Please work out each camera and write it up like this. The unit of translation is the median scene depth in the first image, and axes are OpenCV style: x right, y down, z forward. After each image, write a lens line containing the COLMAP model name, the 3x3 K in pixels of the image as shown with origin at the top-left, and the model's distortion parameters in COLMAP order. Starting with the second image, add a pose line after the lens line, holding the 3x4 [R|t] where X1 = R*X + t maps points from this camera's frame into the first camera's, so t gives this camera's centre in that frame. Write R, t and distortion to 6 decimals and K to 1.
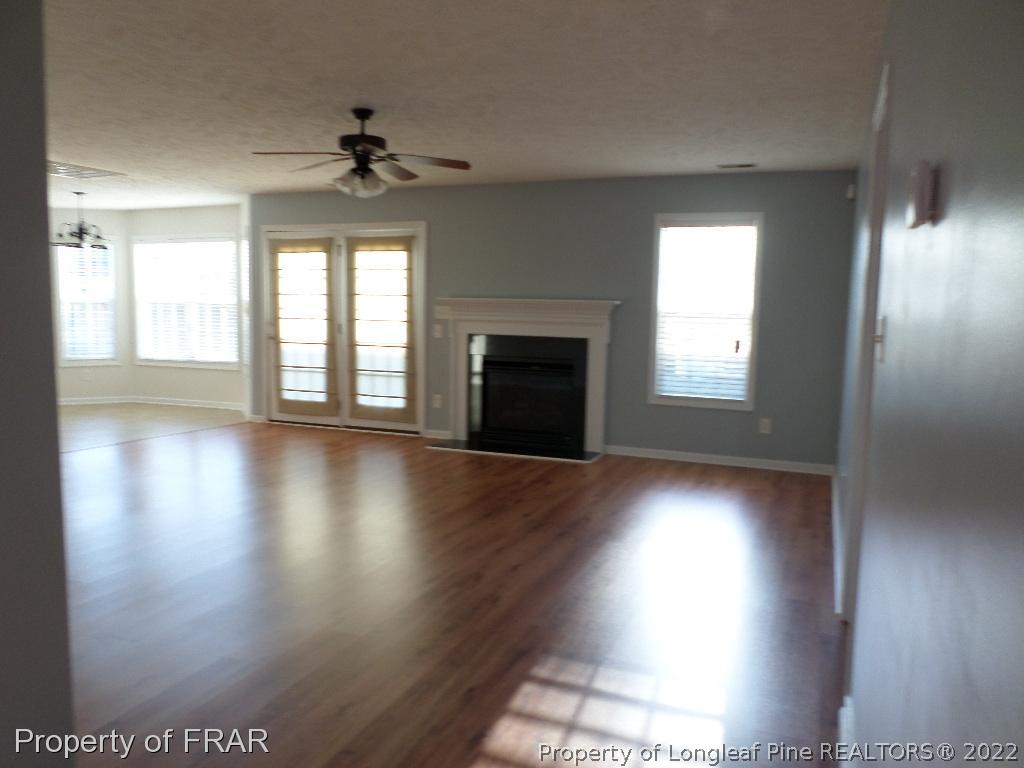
lens RADIAL K [[783.4, 0, 507.2], [0, 783.4, 378.8], [0, 0, 1]] dist [-0.011184, -0.002709]
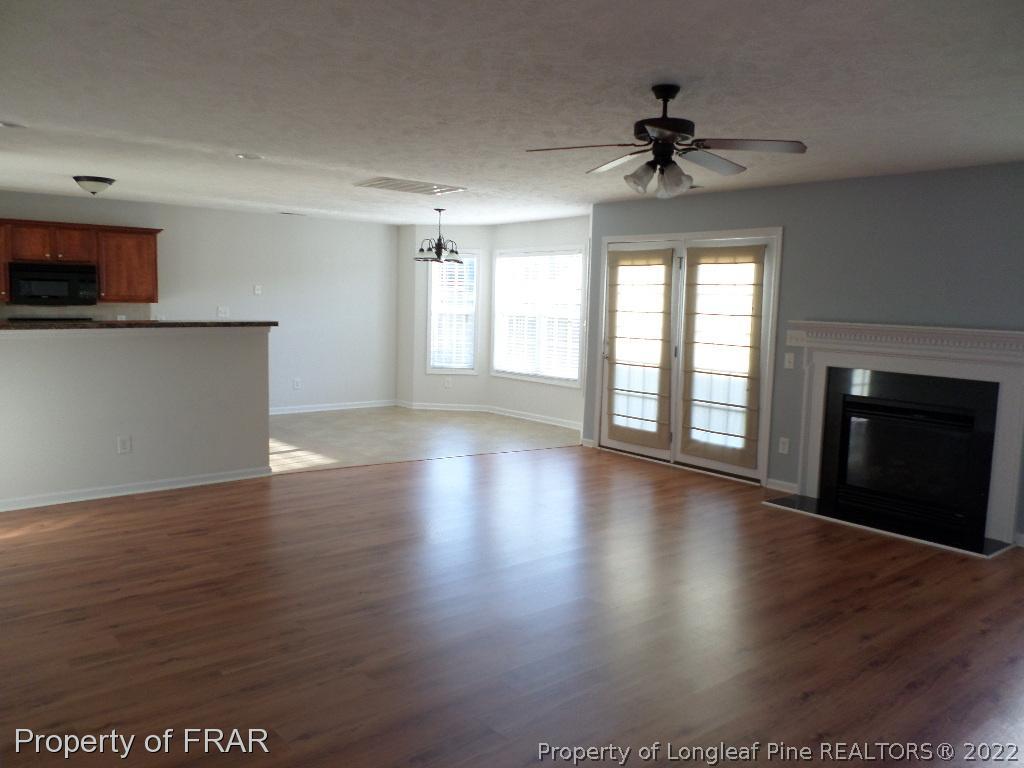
lens RADIAL K [[783.4, 0, 517.6], [0, 783.4, 366.4], [0, 0, 1]] dist [-0.011184, -0.002709]
pose [[0.885909, 0.052121, -0.460922, 0.036009], [-0.065834, 0.997736, -0.013712, -0.024050], [0.459164, 0.042492, 0.887335, 0.140481]]
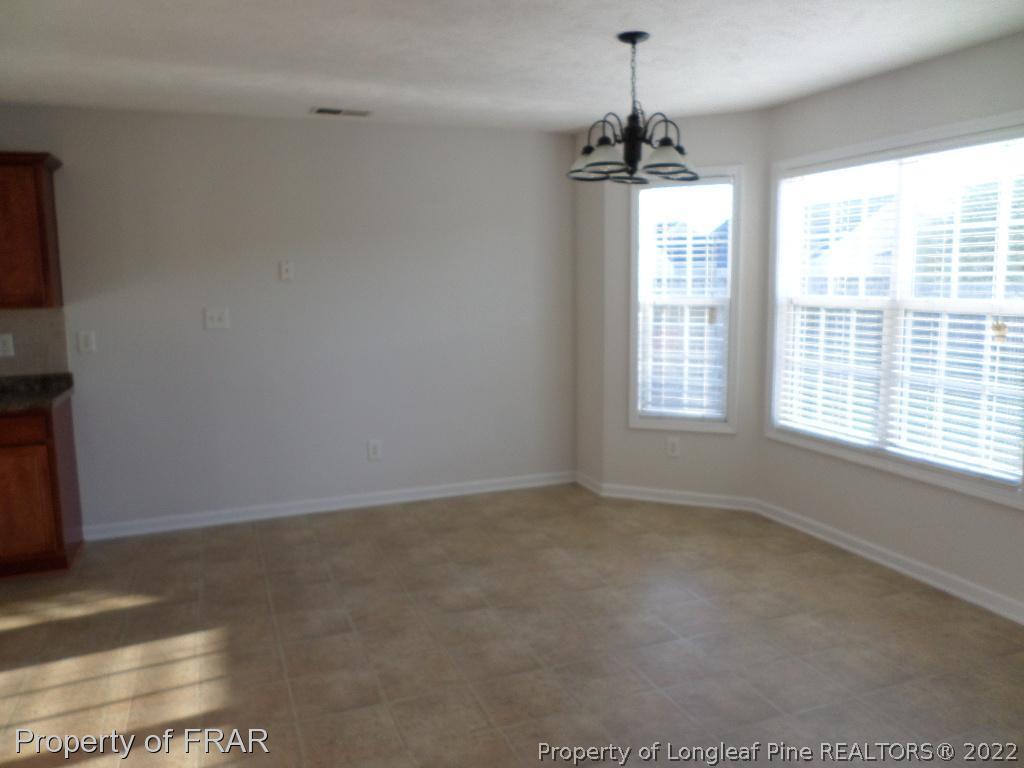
lens RADIAL K [[783.4, 0, 508.9], [0, 783.4, 378.2], [0, 0, 1]] dist [-0.011184, -0.002709]
pose [[0.689661, 0.075090, -0.720228, -0.318147], [-0.058529, 0.997135, 0.047915, -0.088868], [0.721763, 0.009109, 0.692081, 0.731800]]
